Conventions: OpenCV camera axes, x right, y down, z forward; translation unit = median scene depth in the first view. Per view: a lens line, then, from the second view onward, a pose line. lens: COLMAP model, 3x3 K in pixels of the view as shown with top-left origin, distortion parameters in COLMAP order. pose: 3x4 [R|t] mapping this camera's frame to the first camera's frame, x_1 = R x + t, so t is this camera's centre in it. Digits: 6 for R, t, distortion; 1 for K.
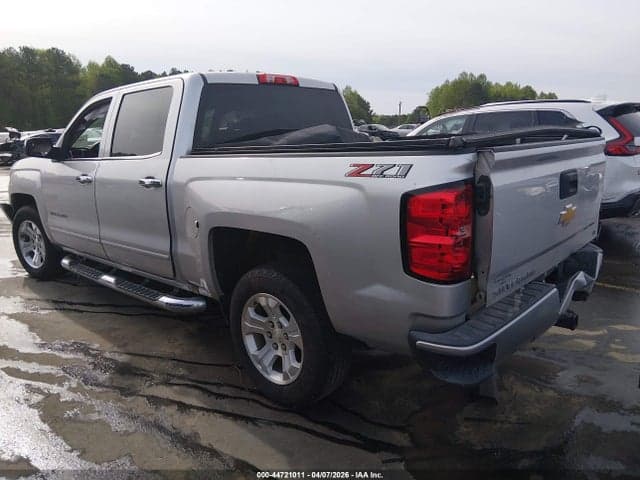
lens RADIAL K [[484.7, 0, 320.5], [0, 484.7, 229.5], [0, 0, 1]] dist [0.132877, -0.223206]
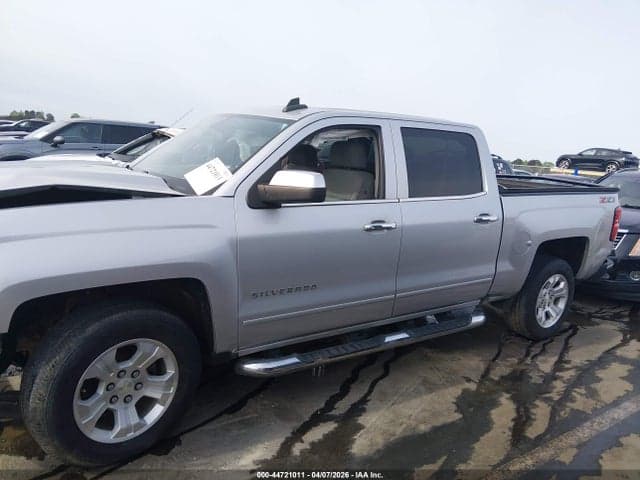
lens RADIAL K [[484.7, 0, 320.5], [0, 484.7, 229.5], [0, 0, 1]] dist [0.132877, -0.223206]
pose [[0.209770, -0.131371, 0.968885, -1.535509], [0.104609, 0.988260, 0.111349, -0.239531], [-0.972139, 0.077997, 0.221049, 1.121768]]
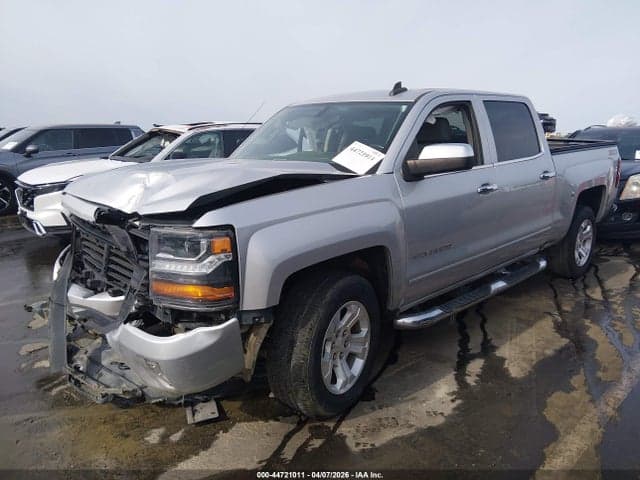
lens RADIAL K [[484.7, 0, 320.5], [0, 484.7, 229.5], [0, 0, 1]] dist [0.132877, -0.223206]
pose [[0.051241, -0.173258, 0.983542, -1.704627], [0.197500, 0.967144, 0.160080, -0.288691], [-0.978963, 0.186047, 0.083776, 1.510460]]
